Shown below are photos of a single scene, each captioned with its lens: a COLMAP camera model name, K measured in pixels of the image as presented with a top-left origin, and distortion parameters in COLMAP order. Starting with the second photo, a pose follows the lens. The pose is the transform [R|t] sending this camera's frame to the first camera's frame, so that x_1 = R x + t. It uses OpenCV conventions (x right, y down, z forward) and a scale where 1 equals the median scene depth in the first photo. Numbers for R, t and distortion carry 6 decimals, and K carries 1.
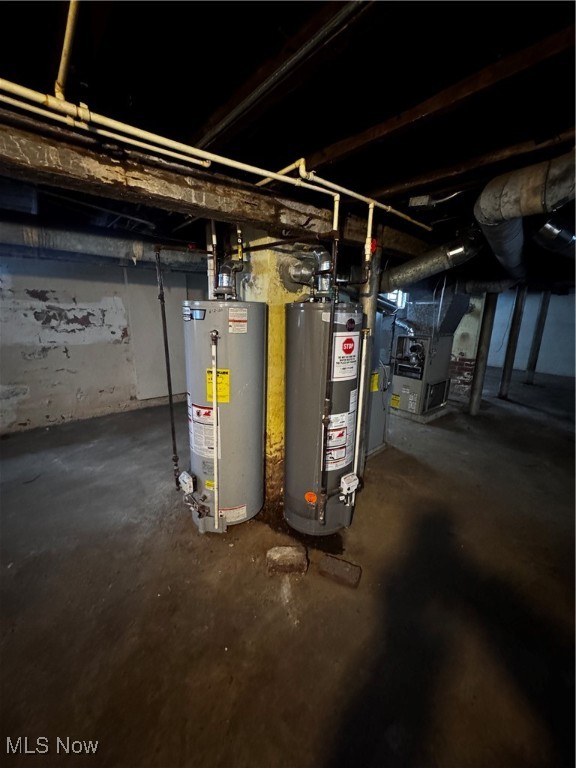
lens RADIAL K [[306.5, 0, 288.0], [0, 306.5, 384.0], [0, 0, 1]] dist [-0.001634, 0.000072]
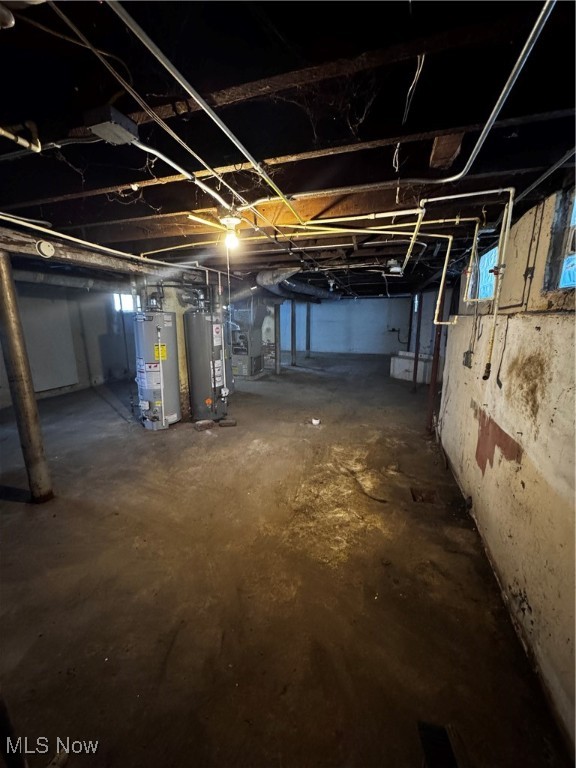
lens RADIAL K [[306.5, 0, 288.0], [0, 306.5, 384.0], [0, 0, 1]] dist [-0.001634, 0.000072]
pose [[0.849022, -0.130671, 0.511944, -0.537043], [0.136749, 0.990265, 0.025970, 0.263183], [-0.510354, 0.047959, 0.858626, -1.141226]]
